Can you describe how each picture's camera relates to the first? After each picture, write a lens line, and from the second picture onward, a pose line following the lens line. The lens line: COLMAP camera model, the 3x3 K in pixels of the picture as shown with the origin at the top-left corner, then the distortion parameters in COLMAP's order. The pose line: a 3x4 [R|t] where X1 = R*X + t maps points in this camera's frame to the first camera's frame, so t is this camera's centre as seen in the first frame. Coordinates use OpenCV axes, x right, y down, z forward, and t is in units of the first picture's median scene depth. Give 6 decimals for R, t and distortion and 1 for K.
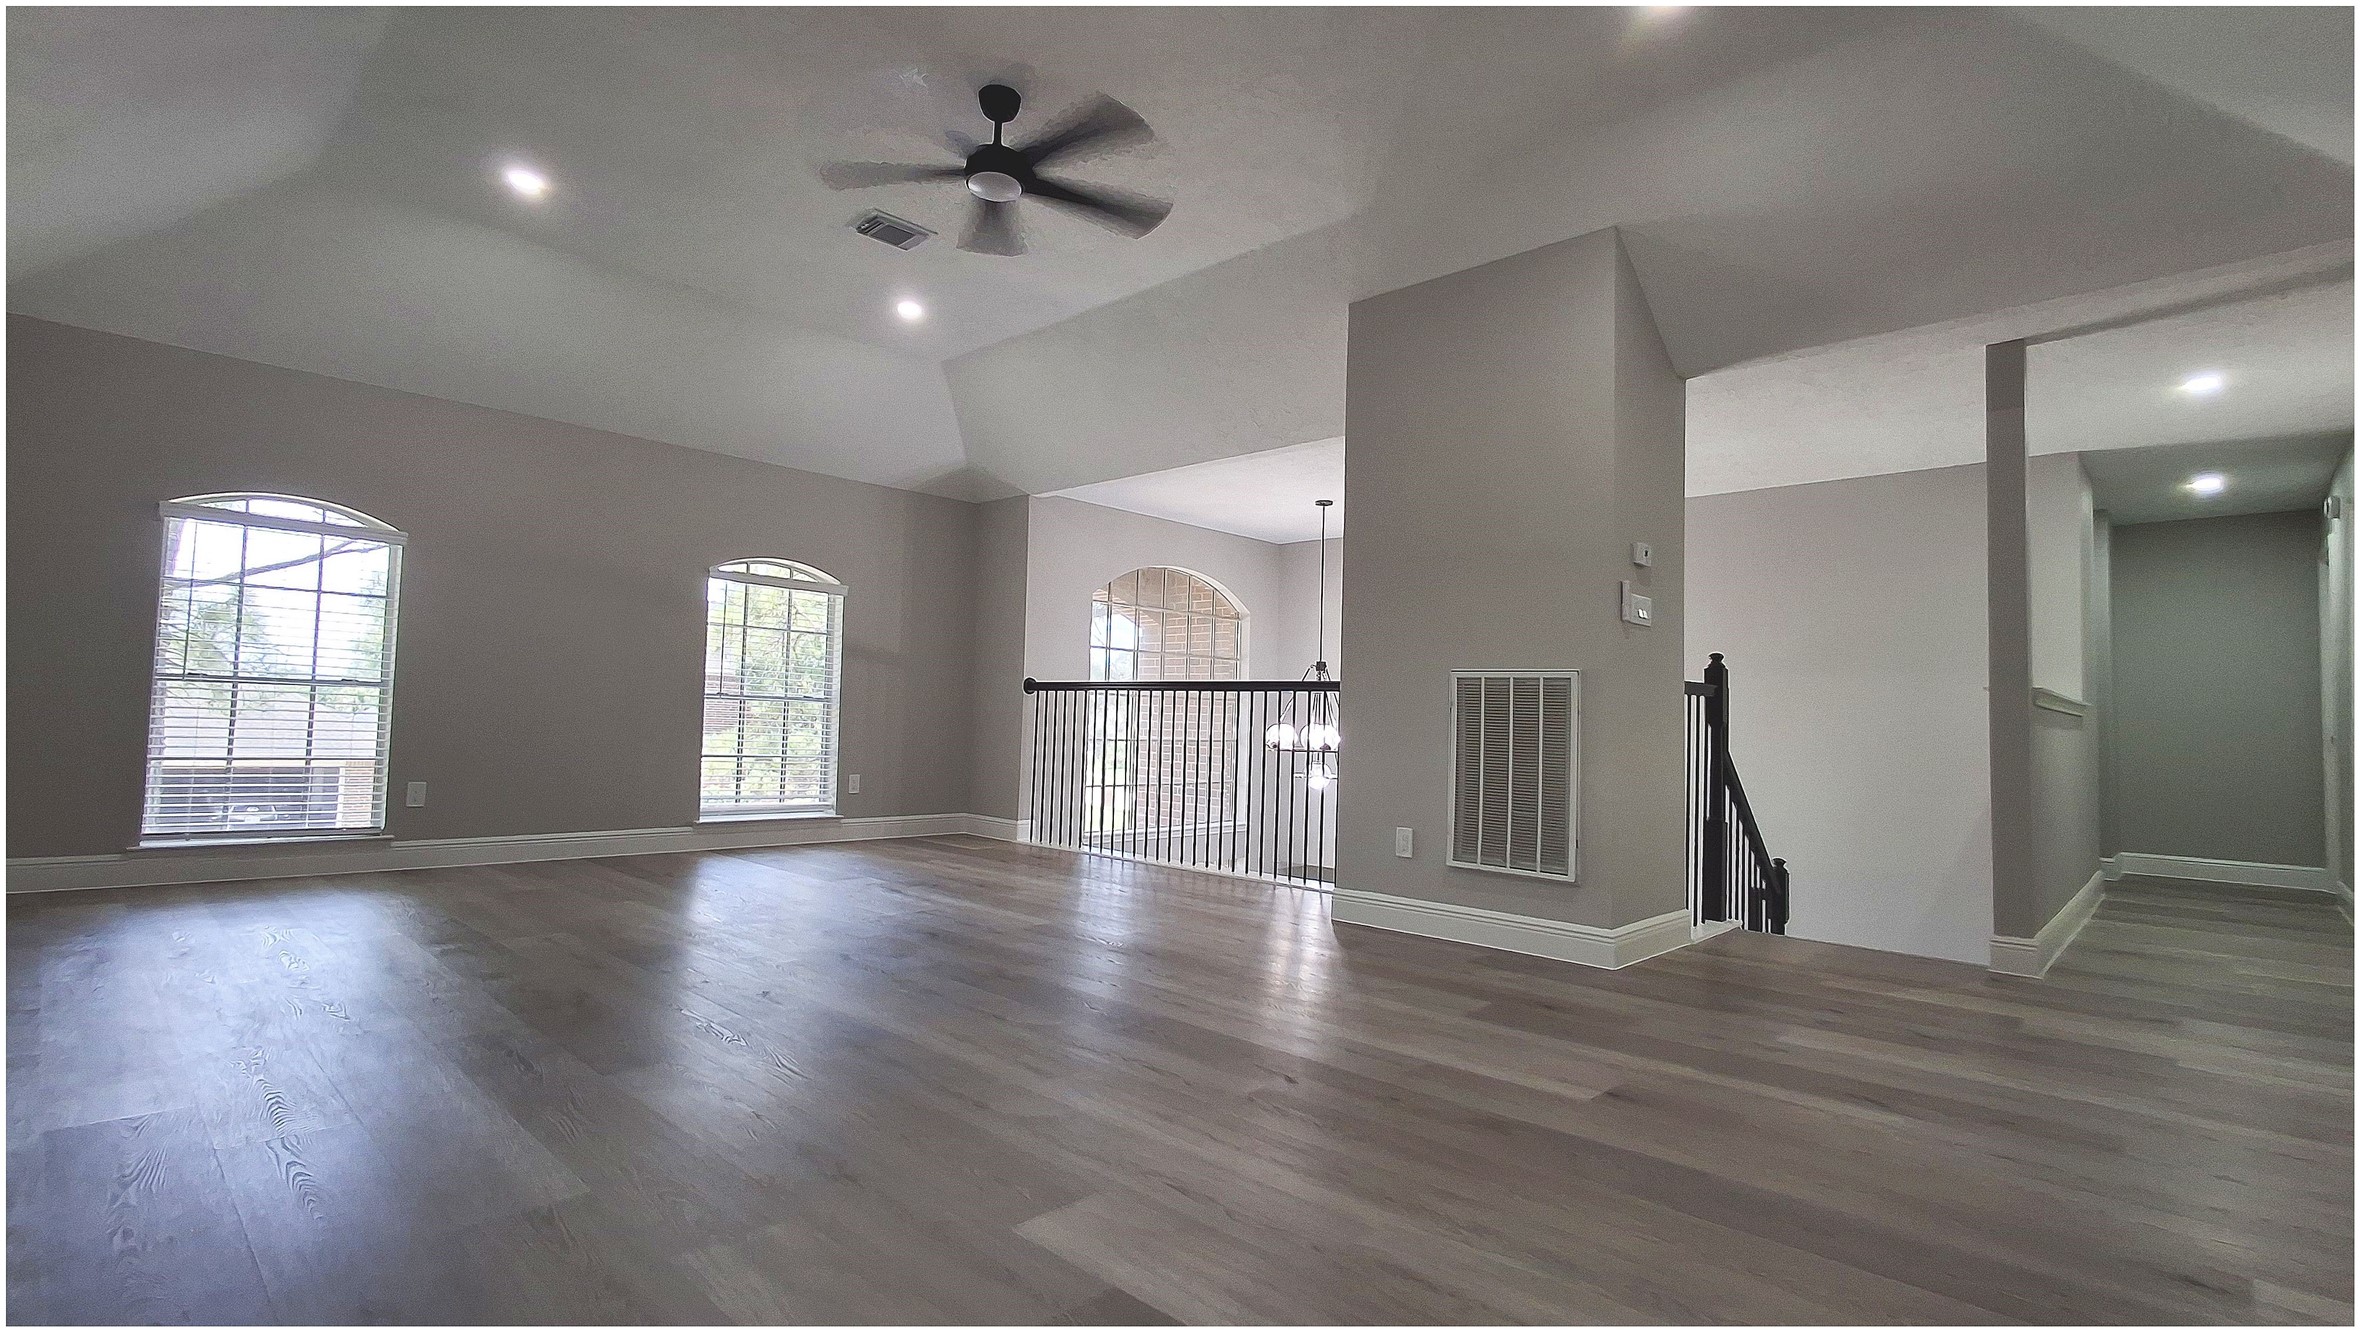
lens RADIAL K [[1081.4, 0, 1192.0], [0, 1081.4, 659.0], [0, 0, 1]] dist [0.000011, 0.000742]
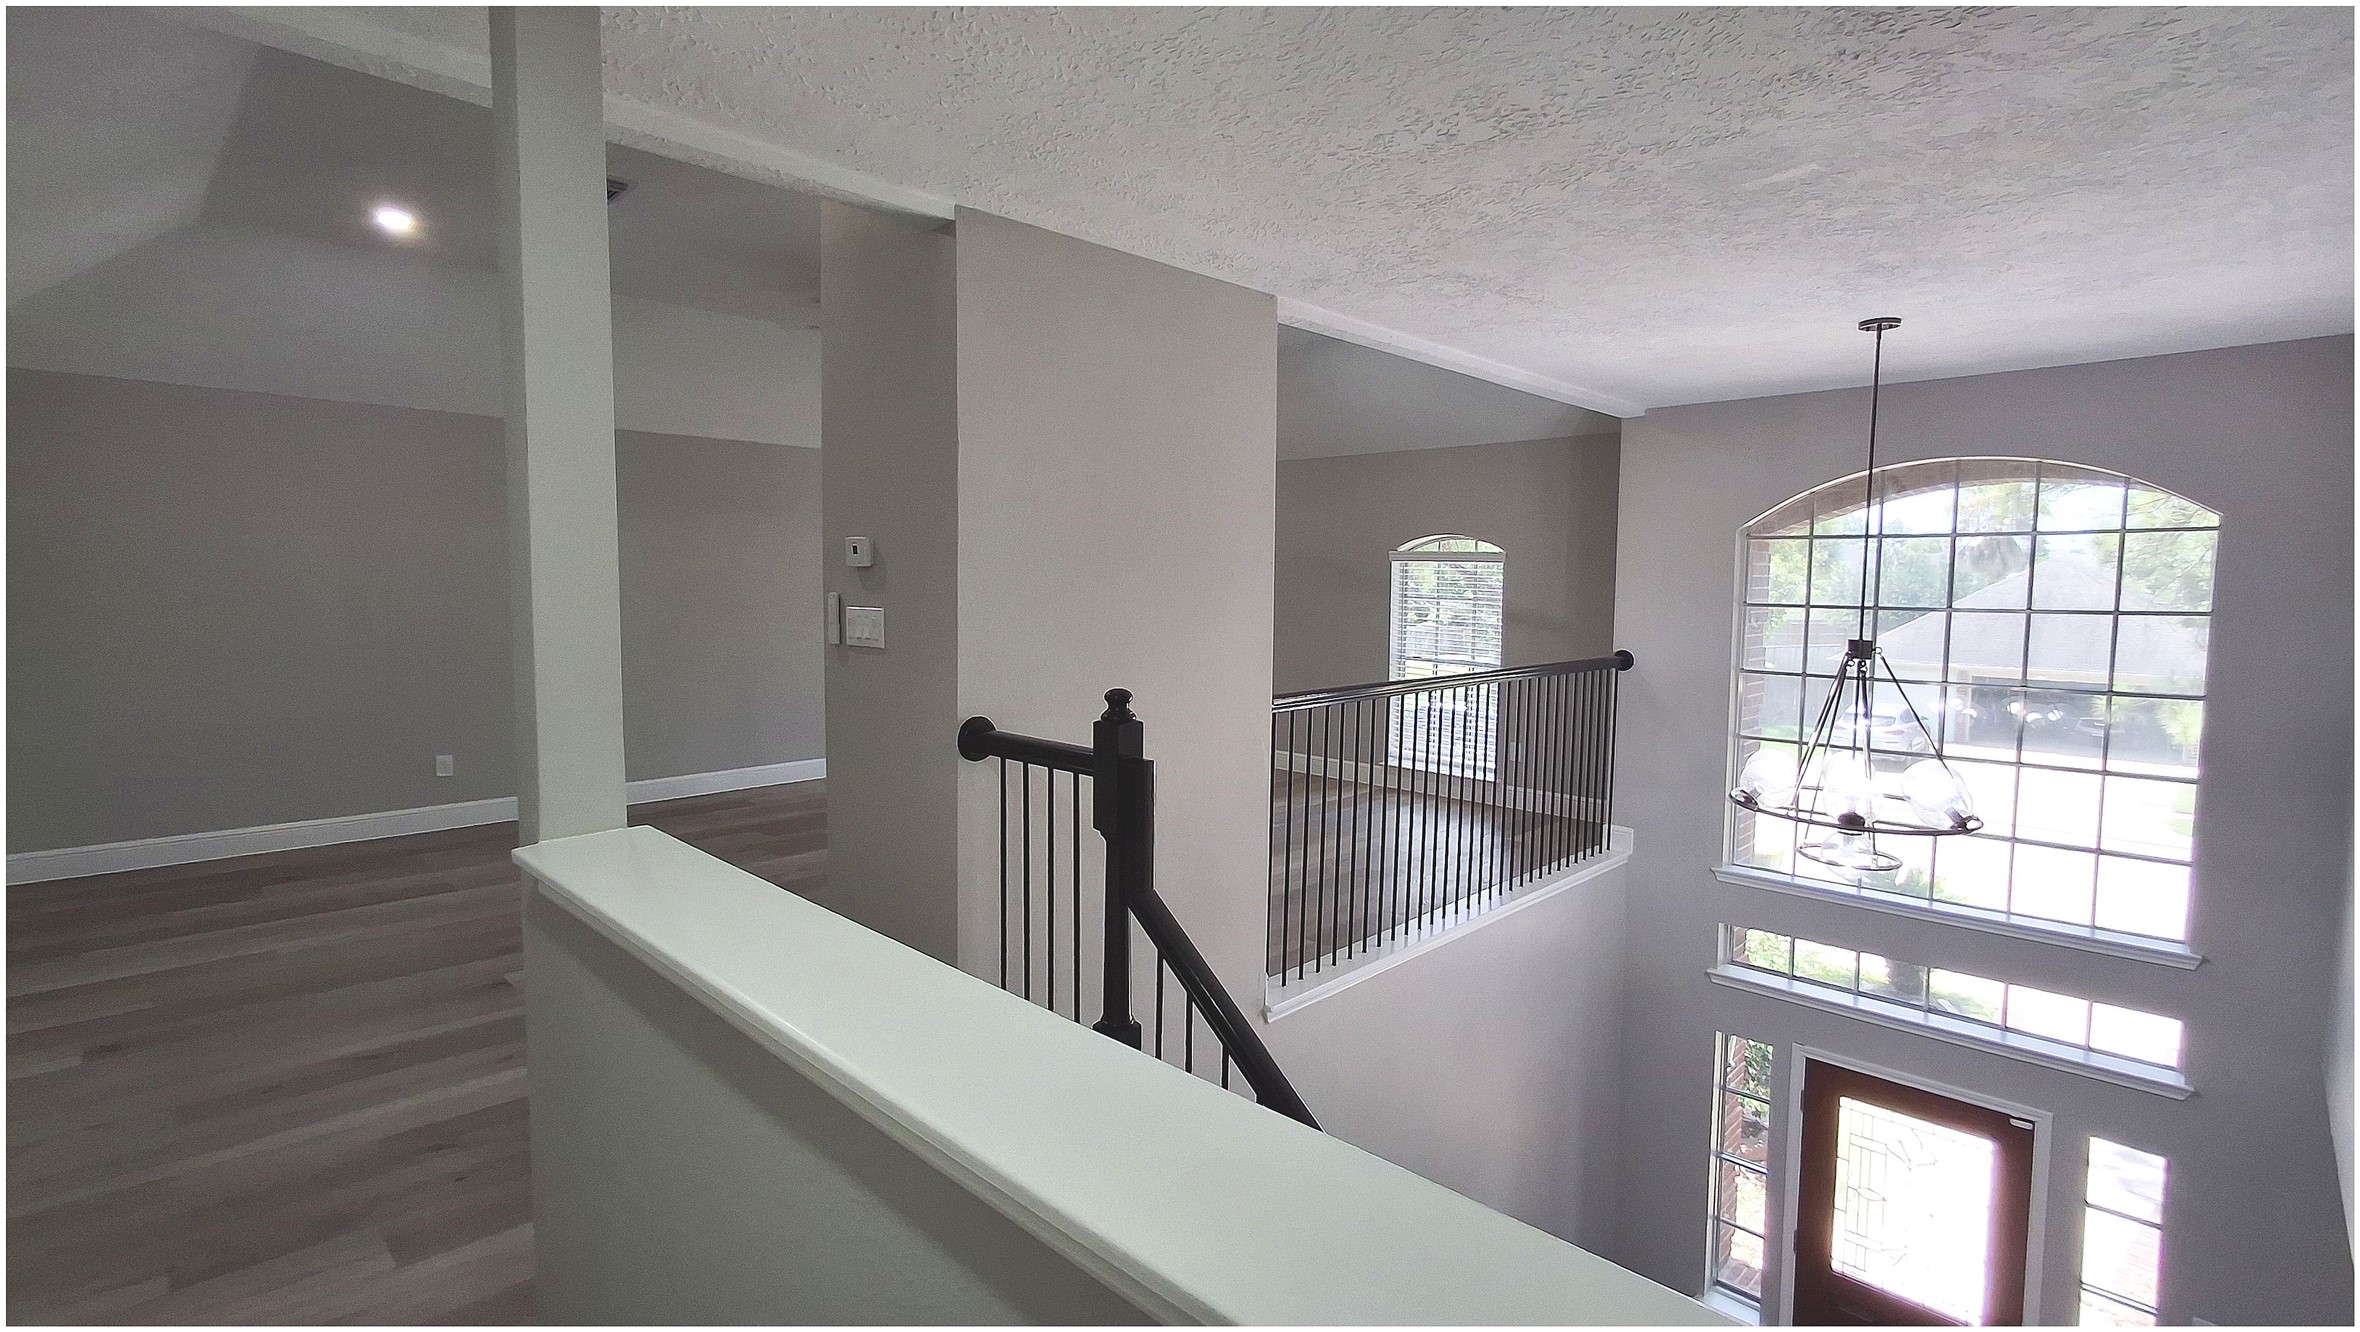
lens RADIAL K [[1082.6, 0, 1191.9], [0, 1082.6, 658.3], [0, 0, 1]] dist [-0.001715, 0.000119]
pose [[-0.012390, 0.045952, -0.998867, 0.907280], [0.045555, 0.997932, 0.045344, -0.037363], [0.998885, -0.044942, -0.014457, 0.972779]]
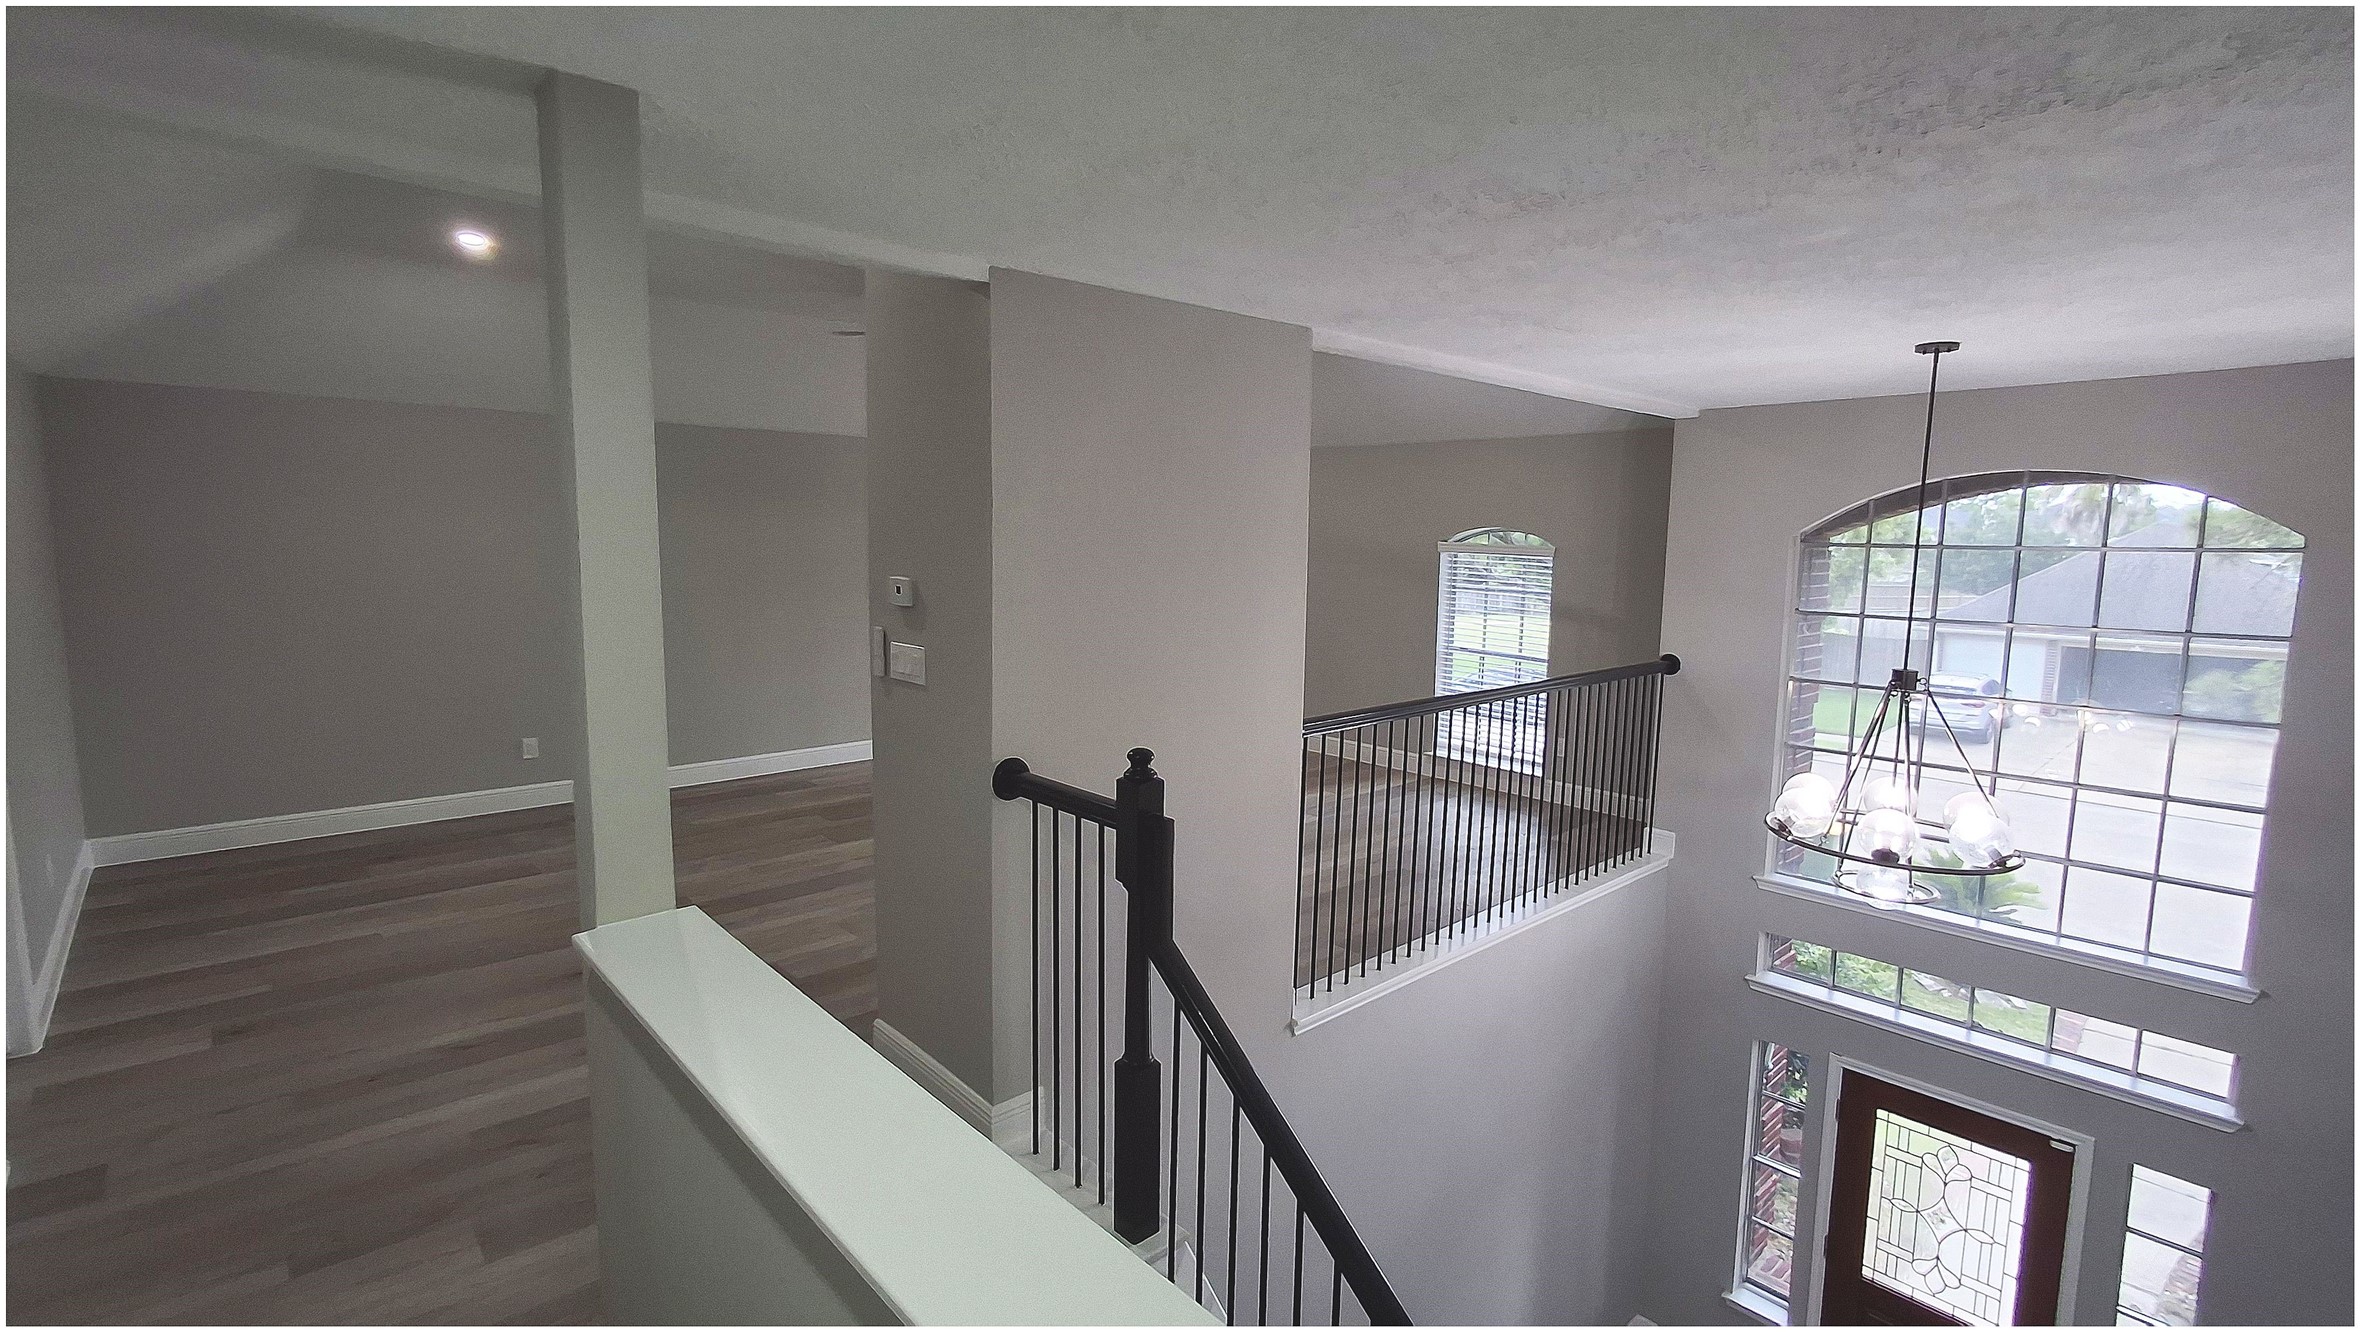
lens RADIAL K [[1076.6, 0, 1185.2], [0, 1076.6, 660.9], [0, 0, 1]] dist [-0.000303, -0.000790]
pose [[-0.073693, 0.089862, -0.993224, 0.917474], [0.039220, 0.995423, 0.087151, -0.083663], [0.996510, -0.032532, -0.076880, 0.991906]]
